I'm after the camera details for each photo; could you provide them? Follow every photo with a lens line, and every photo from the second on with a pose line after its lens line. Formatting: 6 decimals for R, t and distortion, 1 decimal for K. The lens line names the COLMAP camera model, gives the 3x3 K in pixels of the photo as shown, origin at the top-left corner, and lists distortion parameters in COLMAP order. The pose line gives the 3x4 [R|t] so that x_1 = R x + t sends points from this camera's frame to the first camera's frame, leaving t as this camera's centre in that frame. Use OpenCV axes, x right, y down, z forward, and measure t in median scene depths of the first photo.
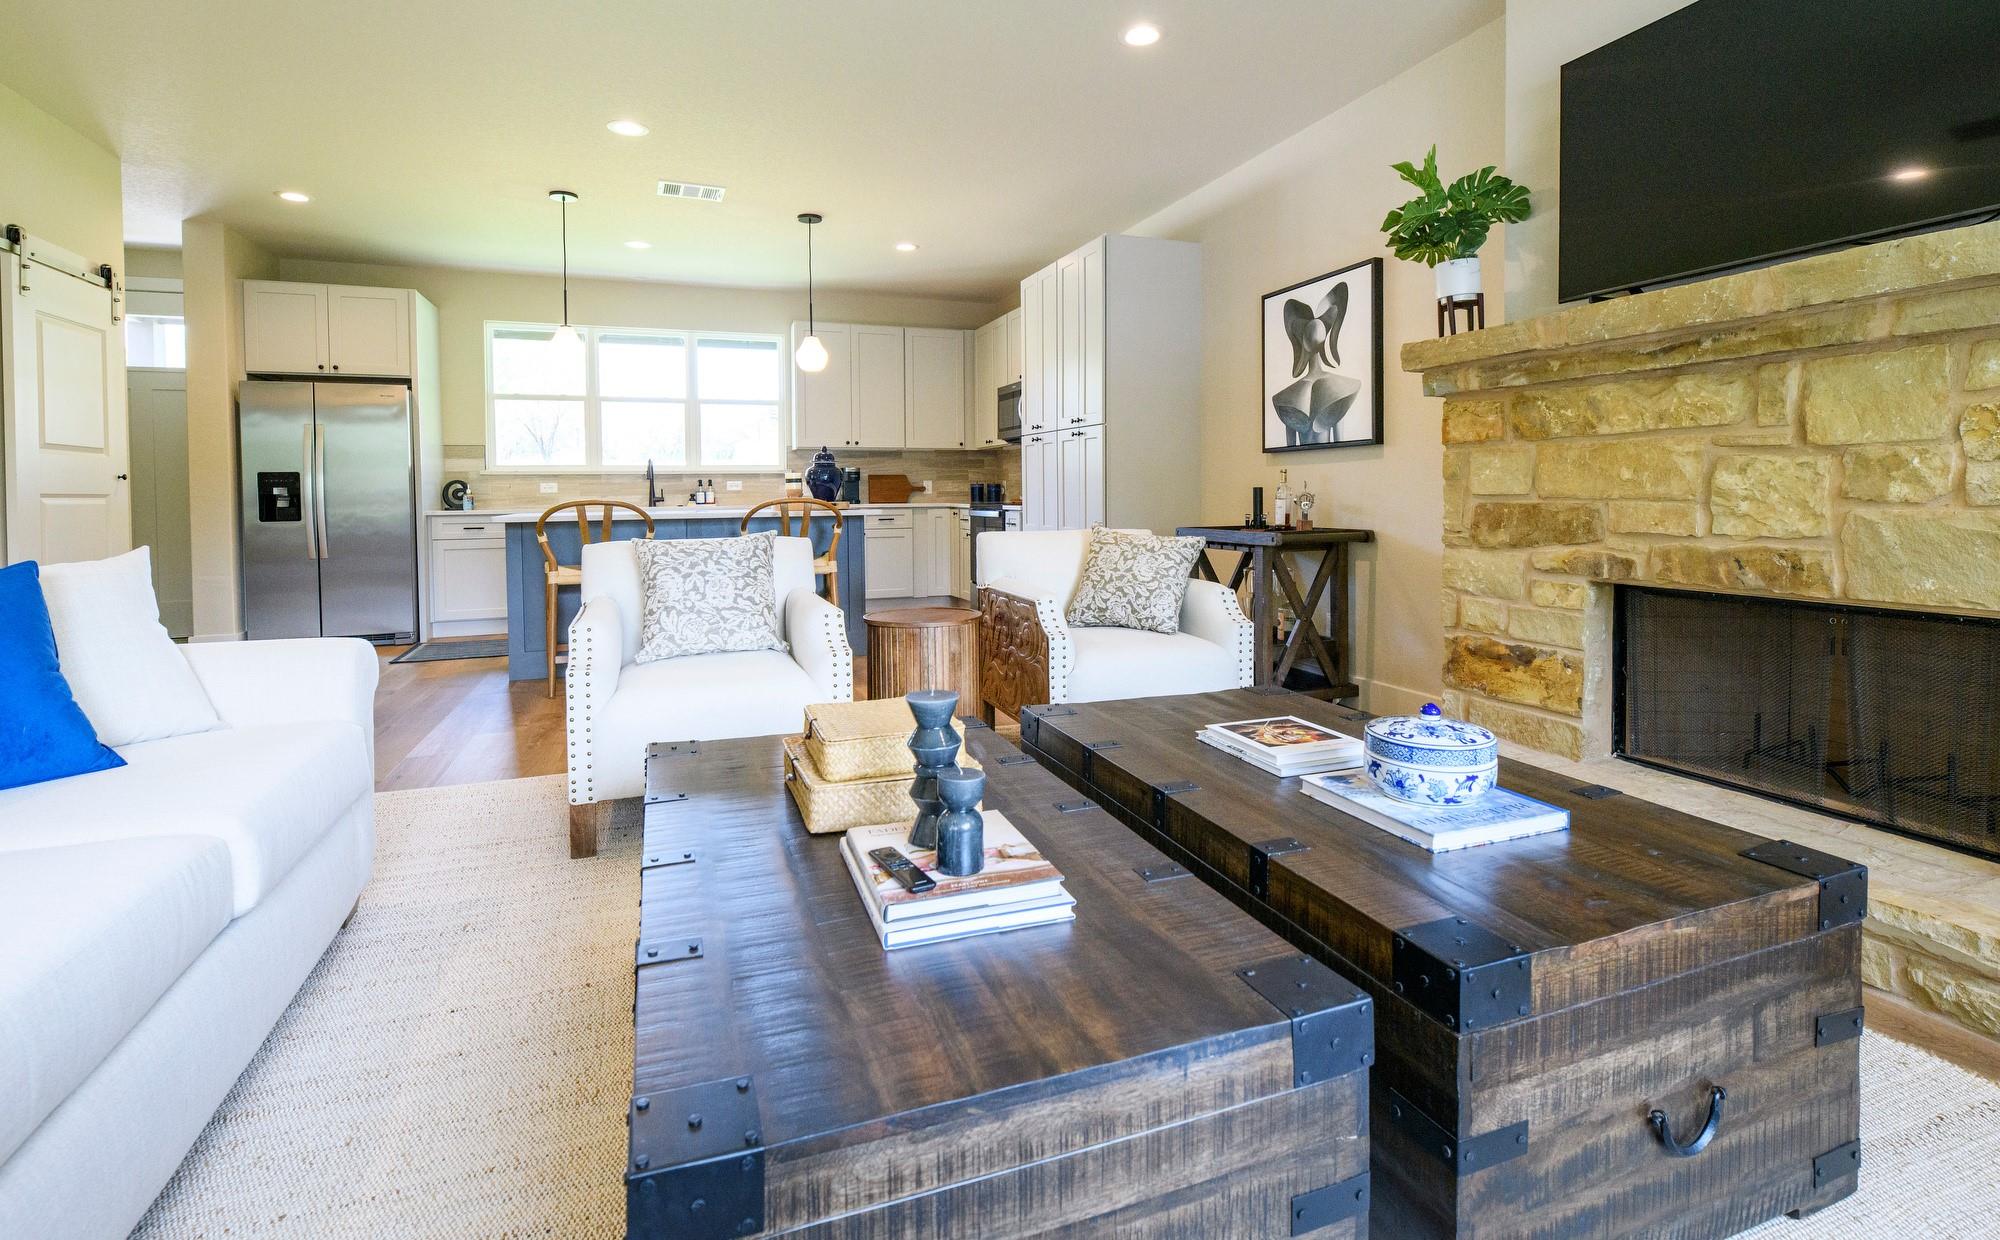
lens RADIAL K [[928.2, 0, 1006.0], [0, 928.2, 519.0], [0, 0, 1]] dist [-0.000215, -0.000595]
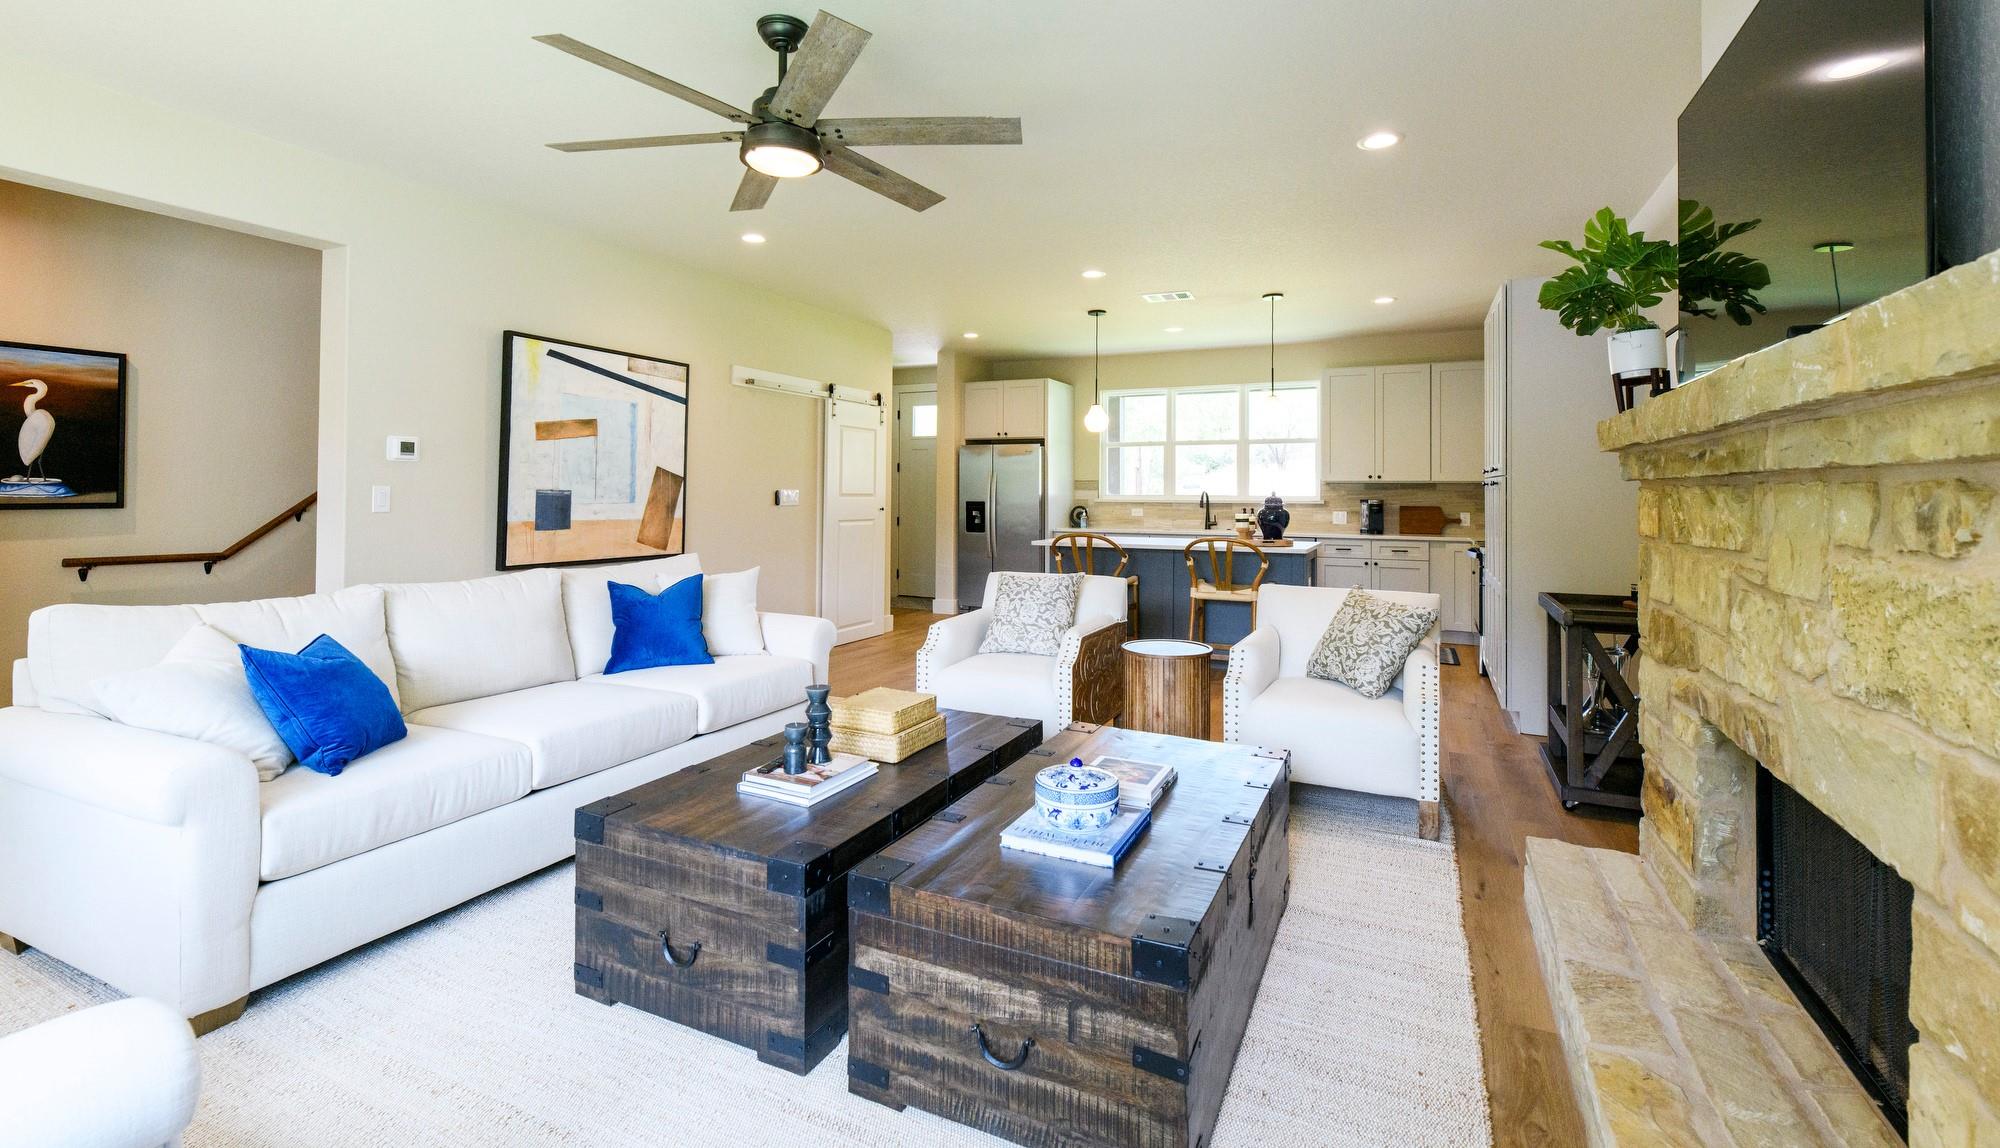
lens RADIAL K [[877.4, 0, 999.3], [0, 877.4, 475.3], [0, 0, 1]] dist [-0.000208, -0.000079]
pose [[0.688578, -0.002543, -0.725158, 0.673688], [-0.030827, 0.998987, -0.032775, -0.093811], [0.724507, 0.044922, 0.687802, -0.018564]]
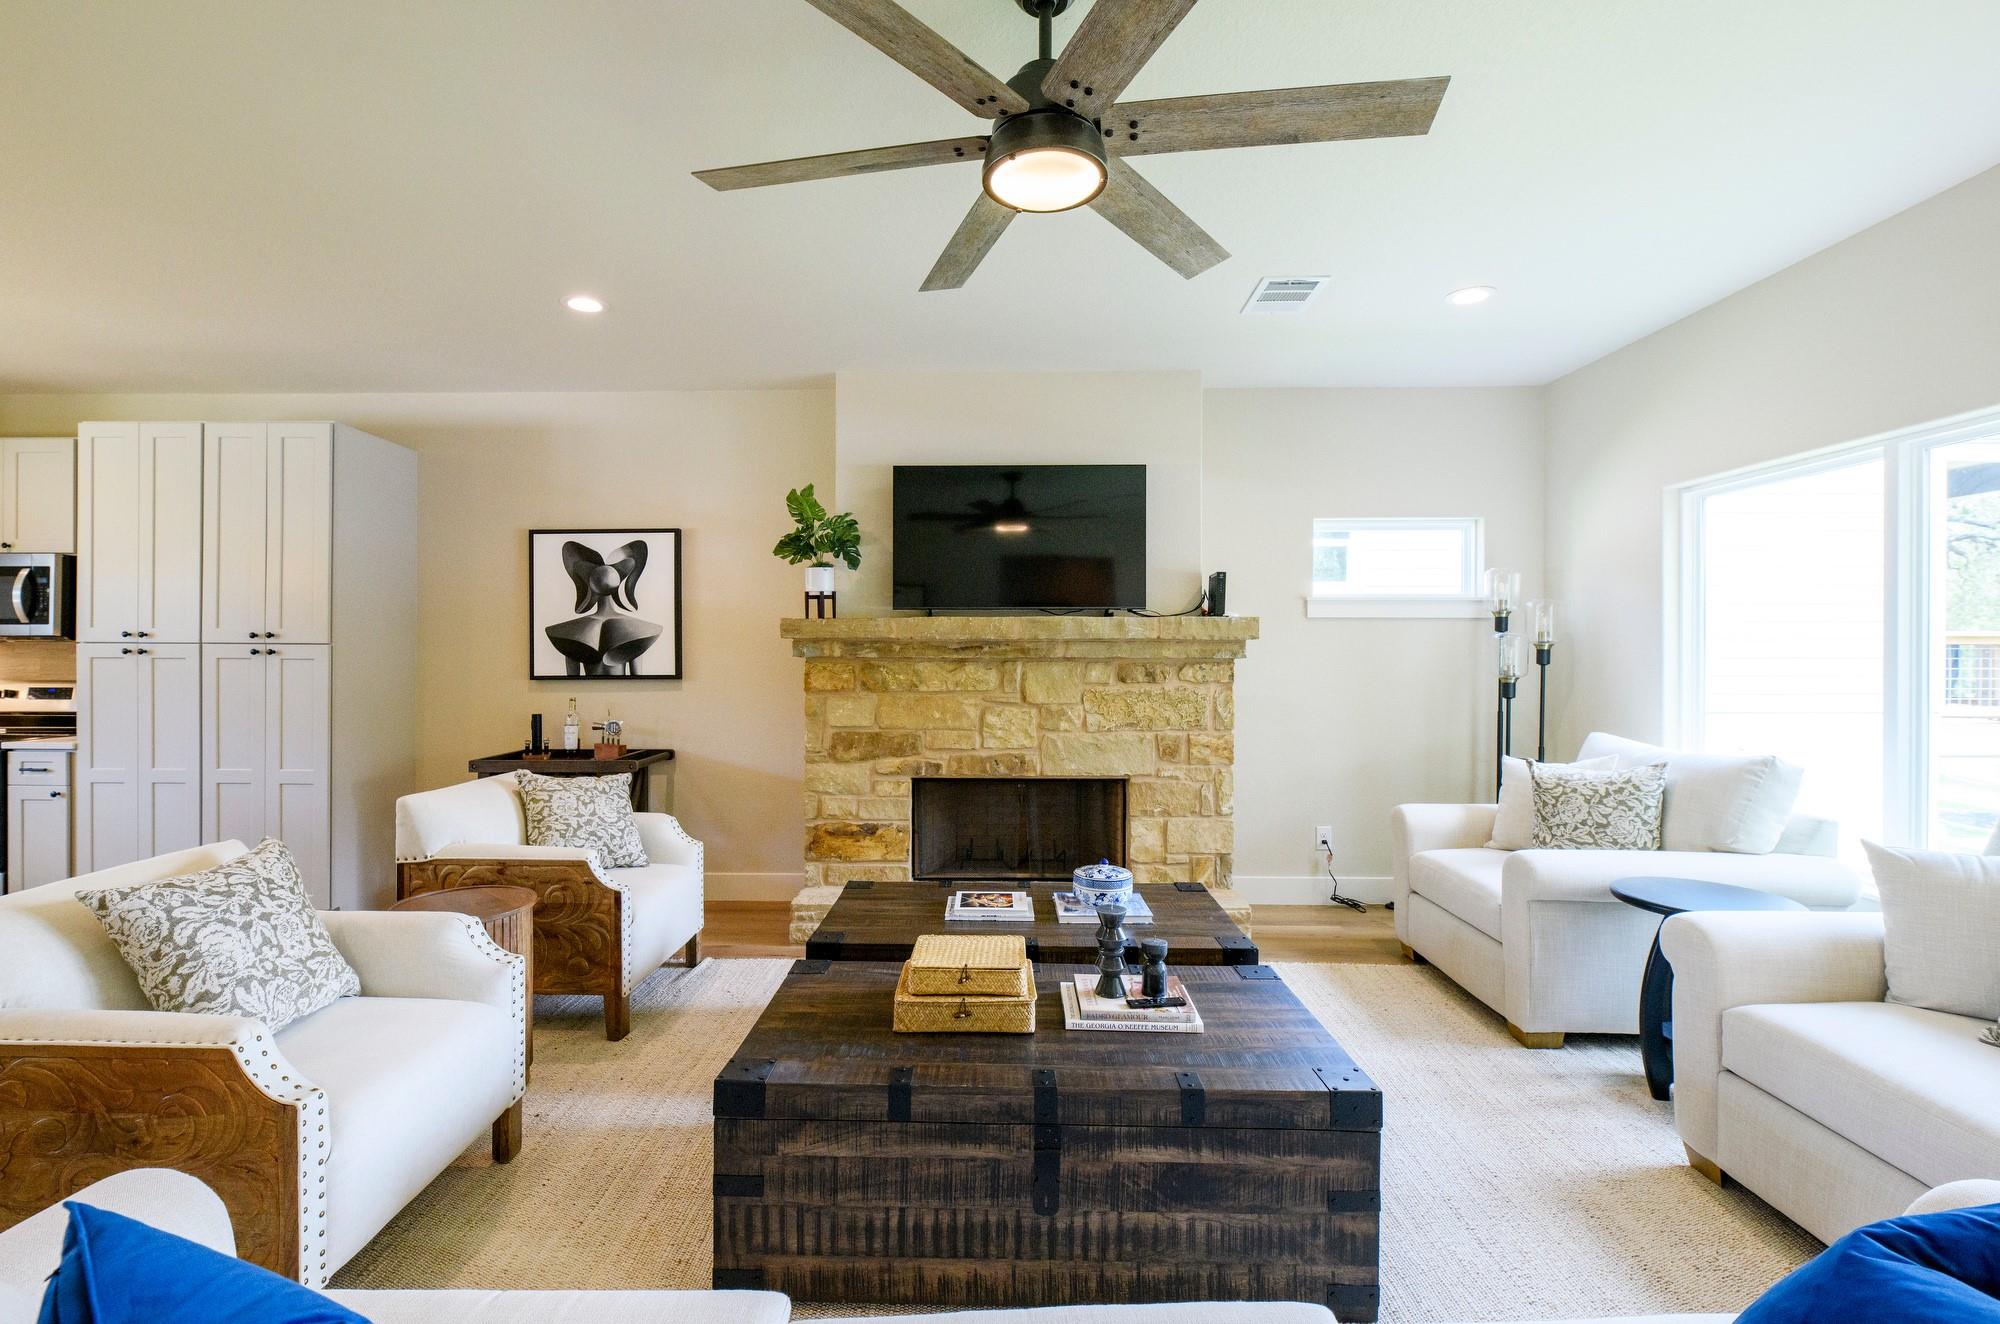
lens RADIAL K [[870.6, 0, 1000.0], [0, 870.6, 662.0], [0, 0, 1]] dist [-0.000785, -0.000006]
pose [[0.369688, 0.004806, 0.929143, -0.687437], [0.022995, 0.999633, -0.014319, -0.103023], [-0.928871, 0.026659, 0.369442, 0.236933]]
